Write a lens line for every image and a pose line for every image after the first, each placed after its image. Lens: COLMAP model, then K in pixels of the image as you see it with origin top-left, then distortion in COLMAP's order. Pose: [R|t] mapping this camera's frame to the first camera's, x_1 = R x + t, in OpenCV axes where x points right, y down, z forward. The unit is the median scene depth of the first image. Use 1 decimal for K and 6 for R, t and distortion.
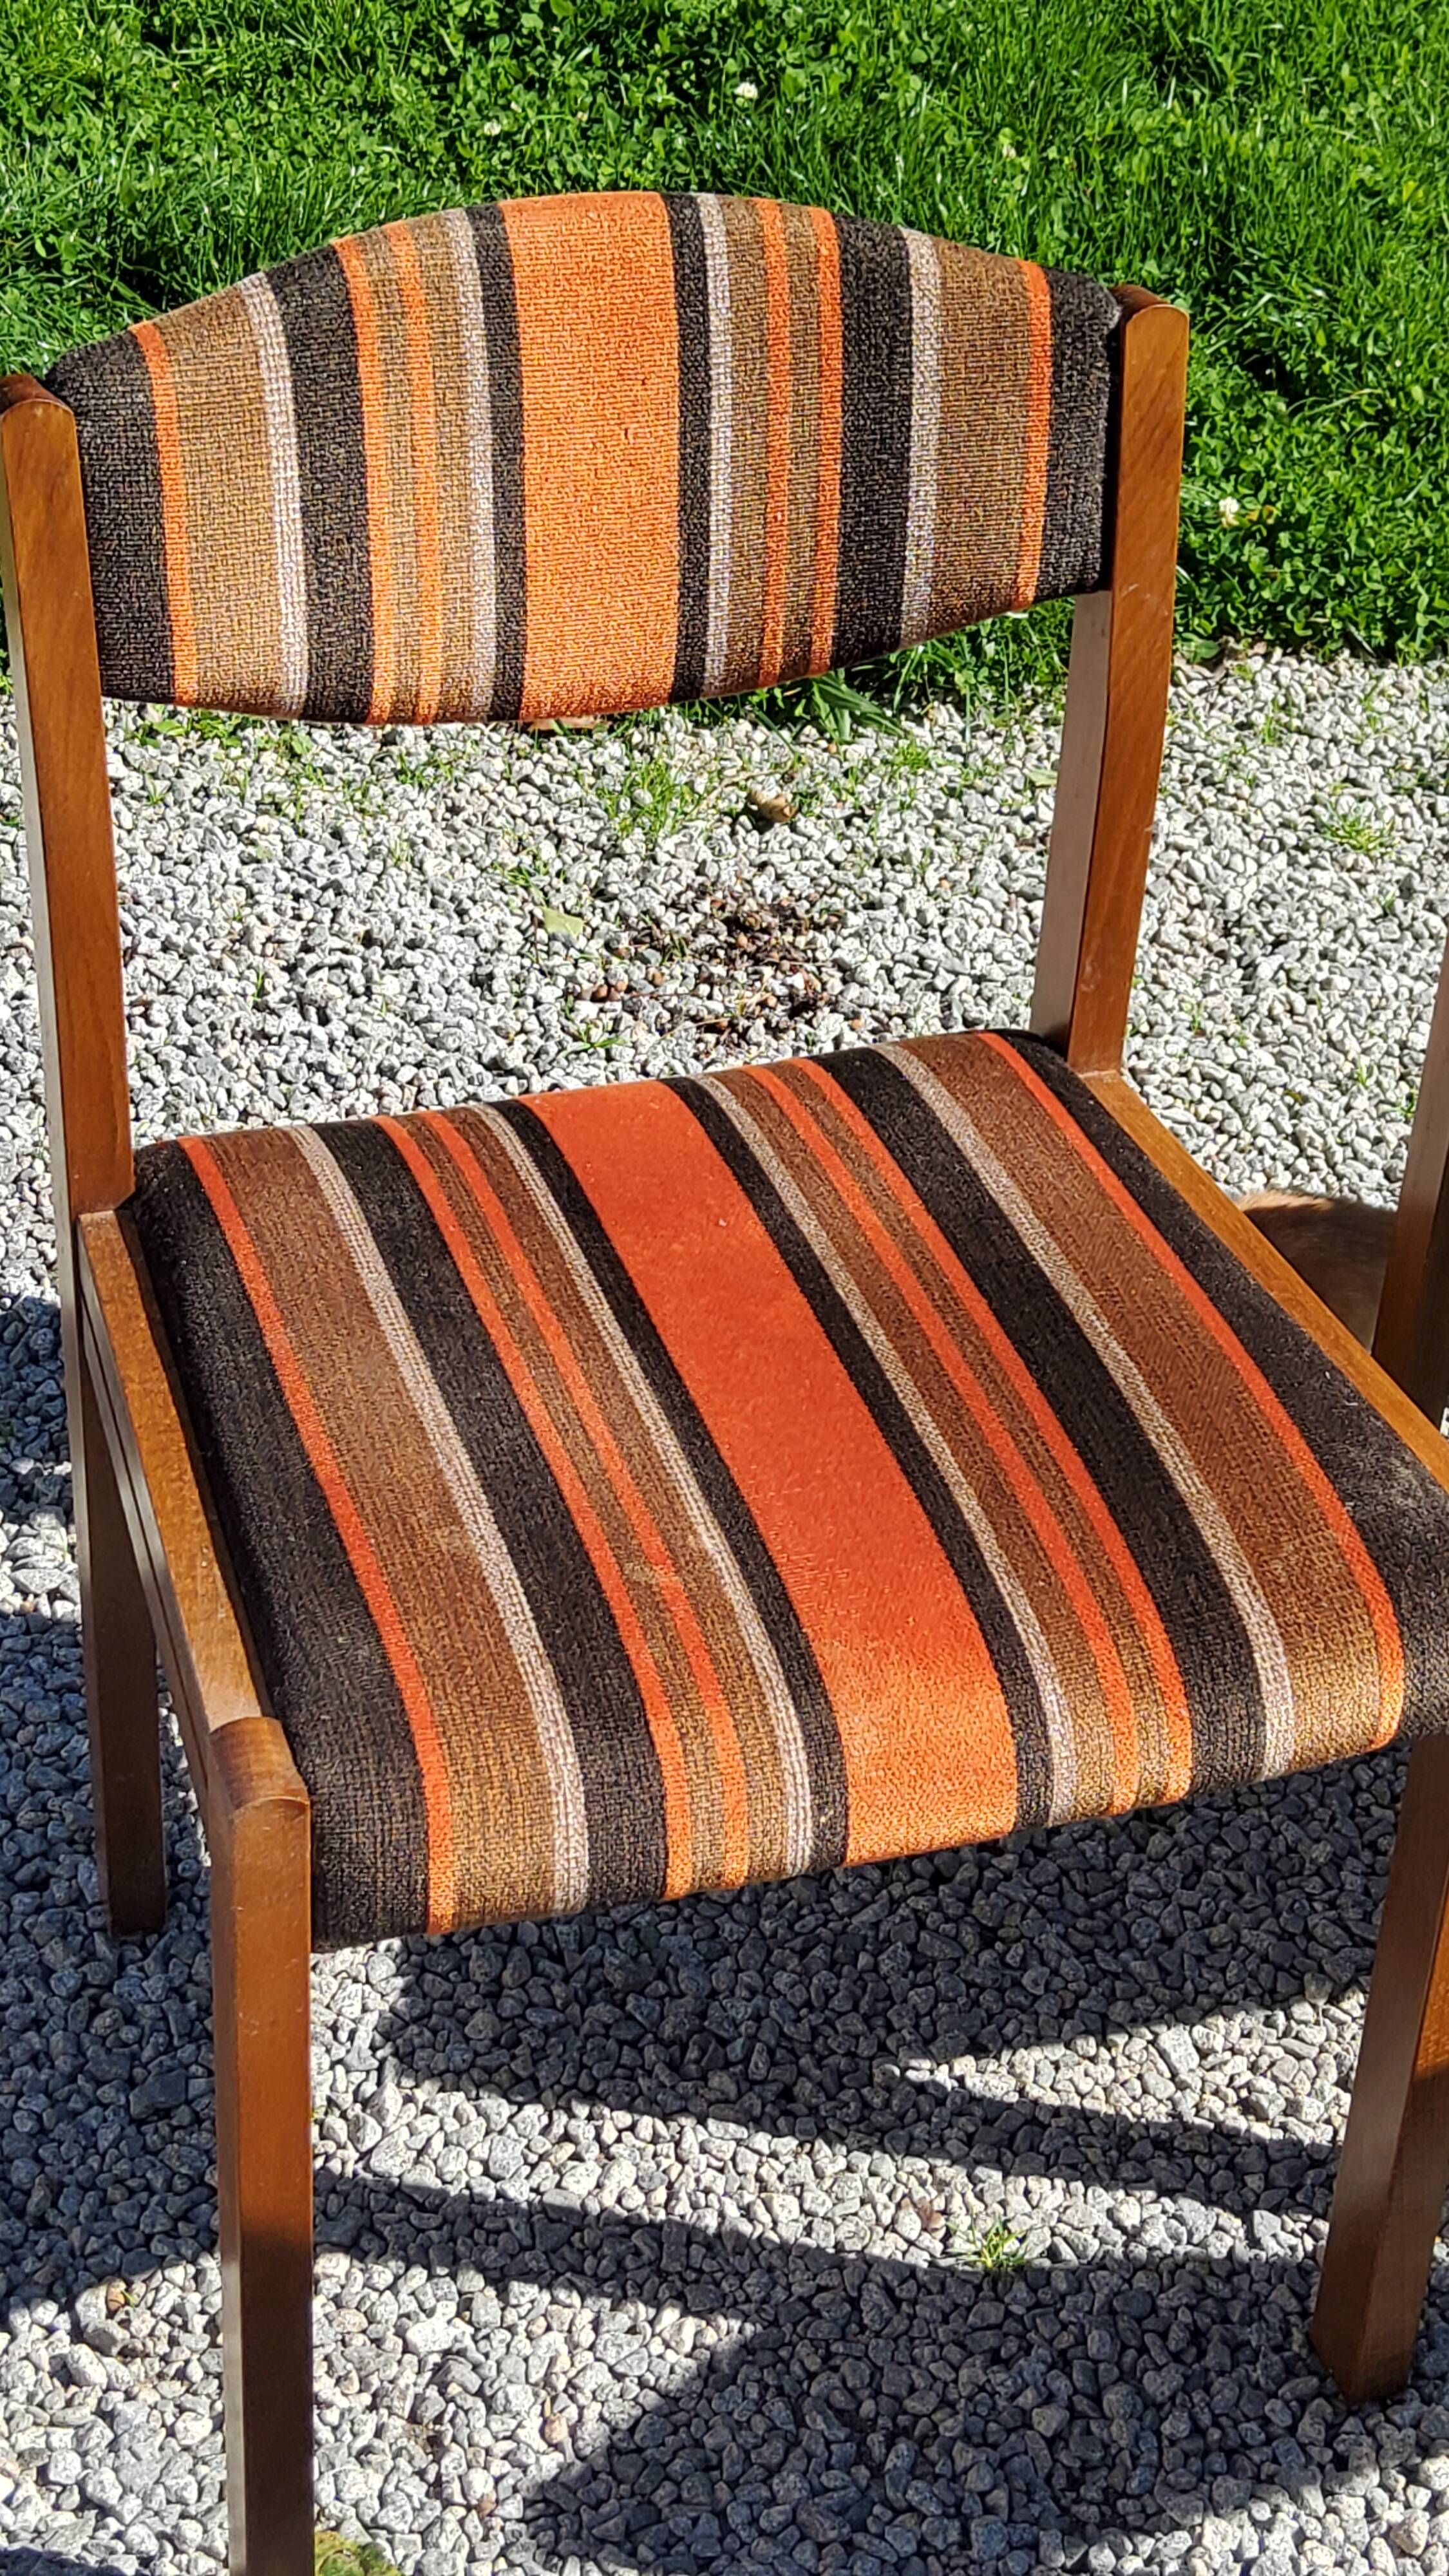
lens RADIAL K [[3867.2, 0, 720.2], [0, 3867.2, 1267.4], [0, 0, 1]] dist [0.094471, 0.000000]
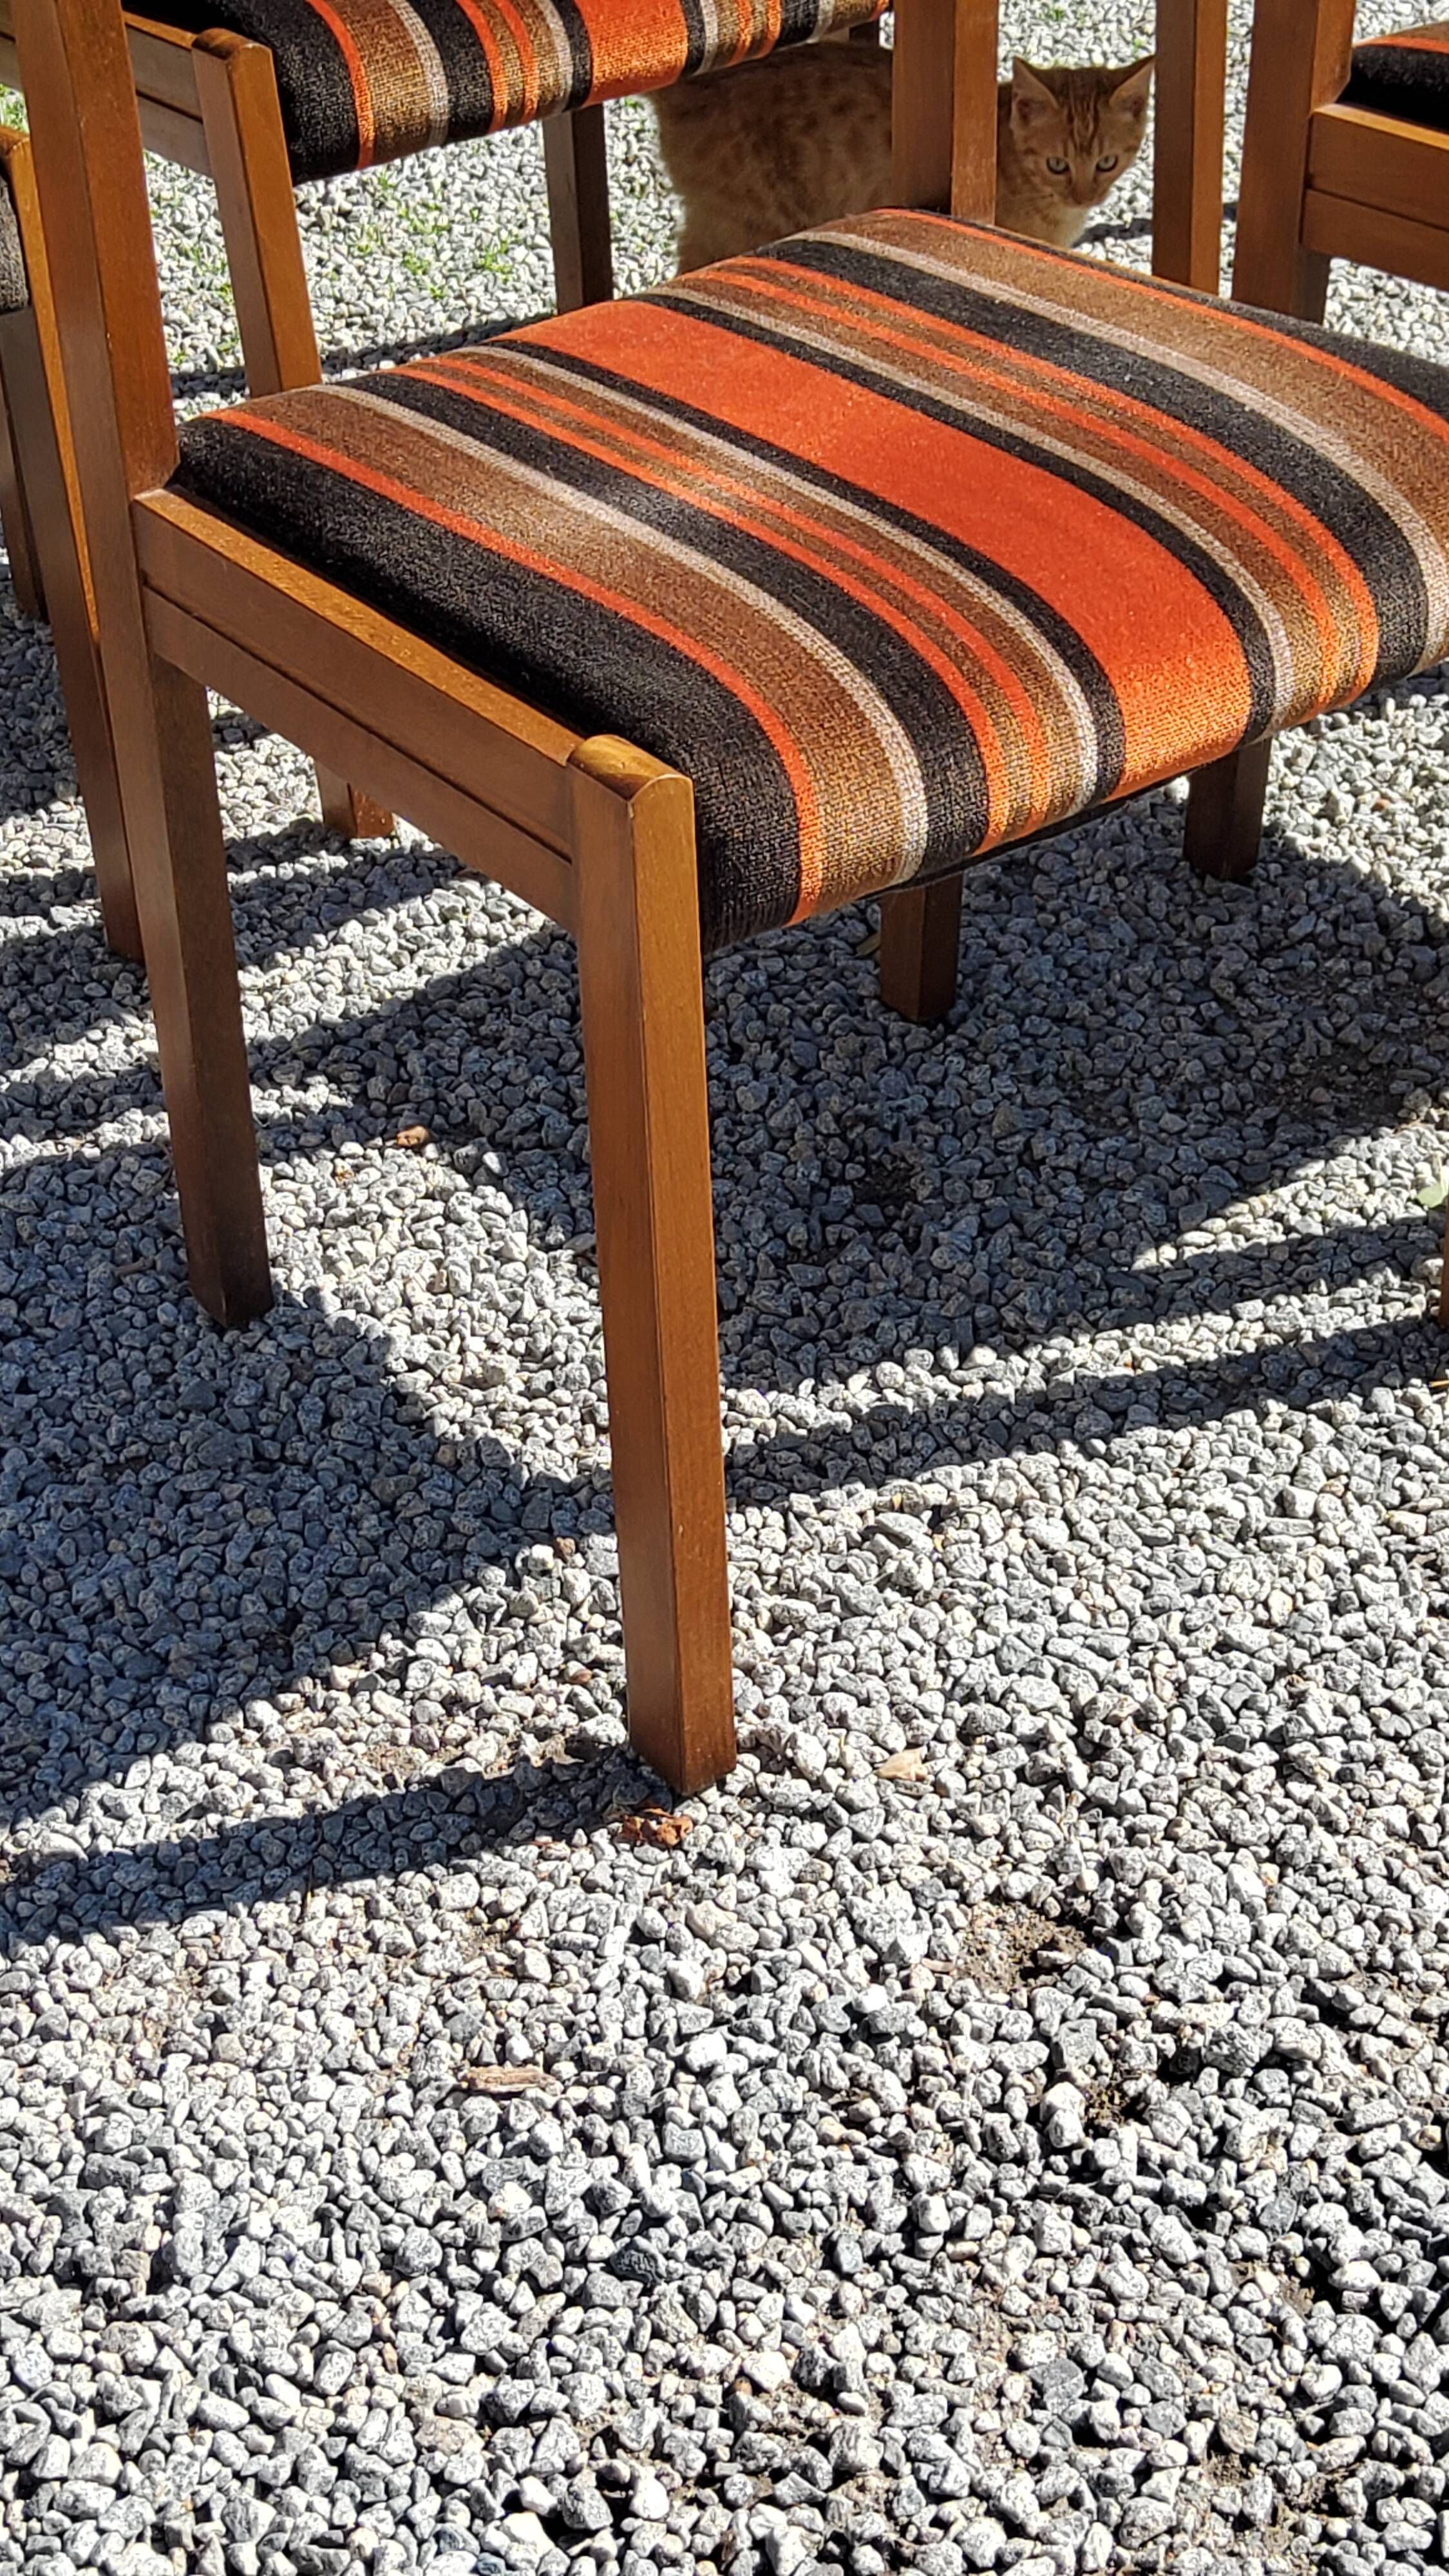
lens RADIAL K [[3867.2, 0, 713.8], [0, 3867.2, 1314.8], [0, 0, 1]] dist [0.094471, 0.000000]
pose [[0.918914, -0.293853, 0.263148, -0.040970], [0.297250, 0.954396, 0.027761, 0.414023], [-0.259305, 0.052710, 0.964356, -0.304838]]
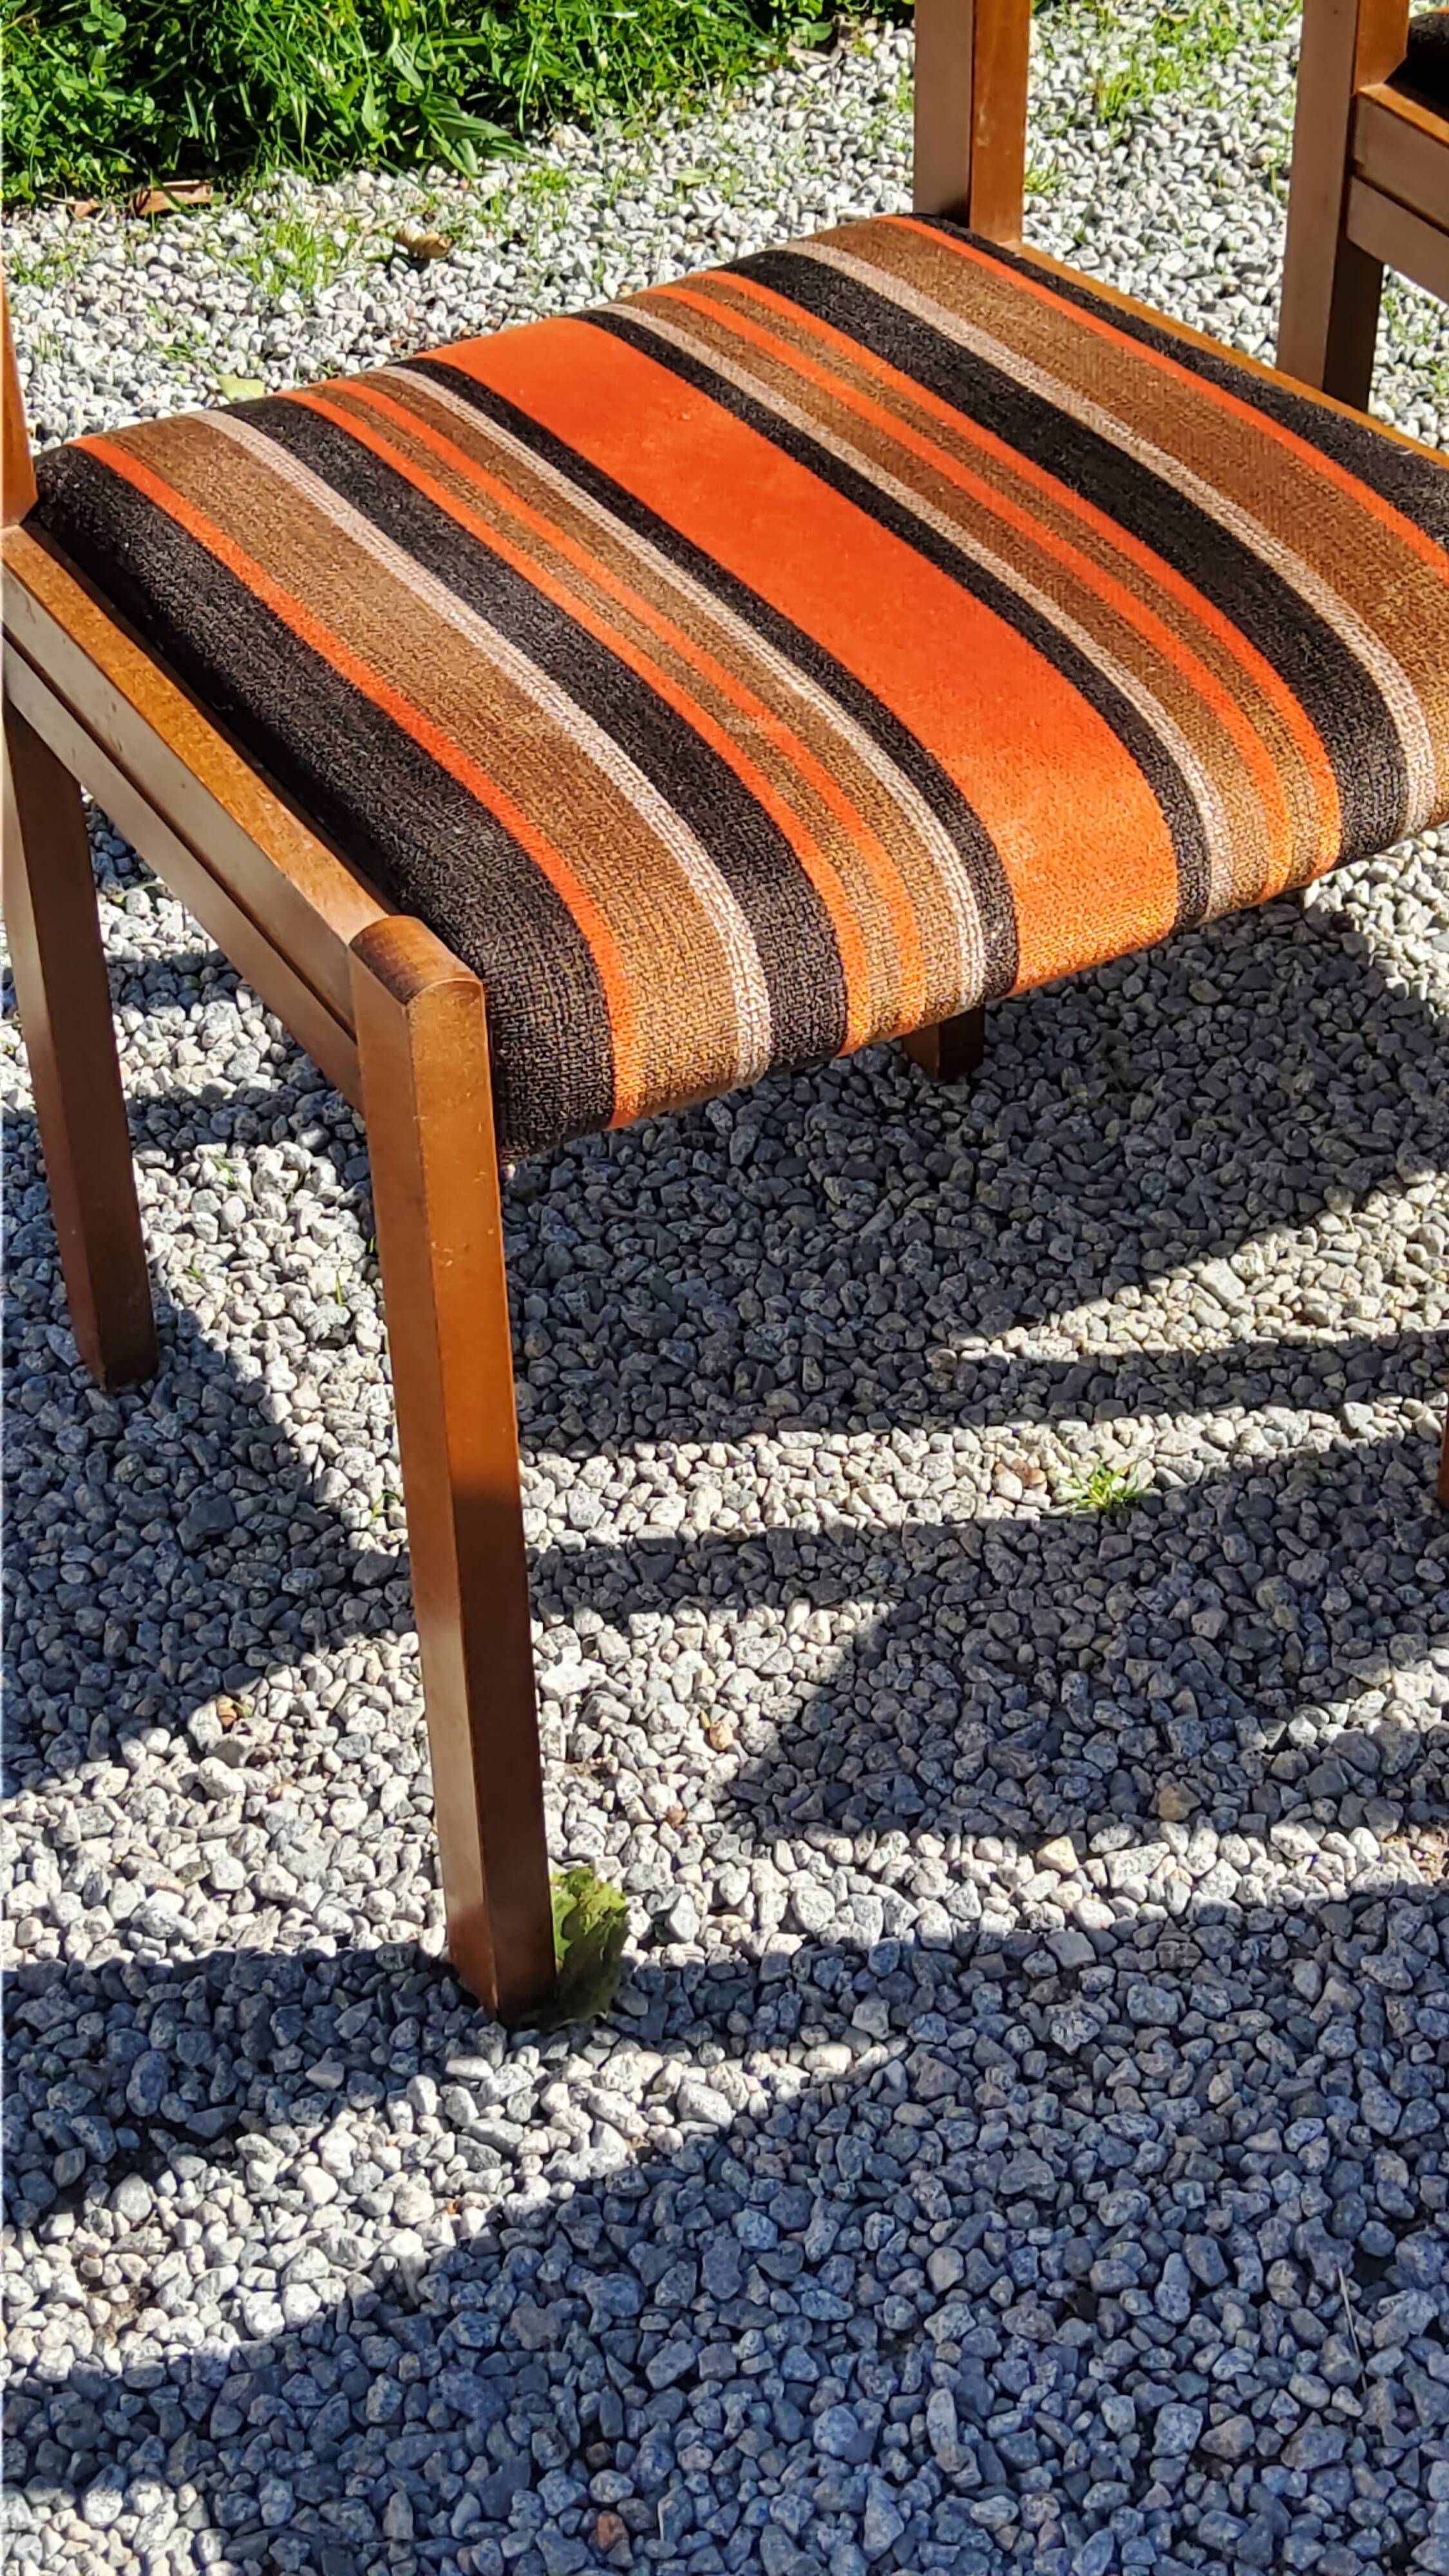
lens RADIAL K [[3867.2, 0, 747.7], [0, 3867.2, 1289.1], [0, 0, 1]] dist [0.094471, 0.000000]
pose [[0.972817, -0.192769, 0.128323, -0.132789], [0.183164, 0.979575, 0.082970, 0.108669], [-0.141696, -0.057210, 0.988256, 0.060530]]
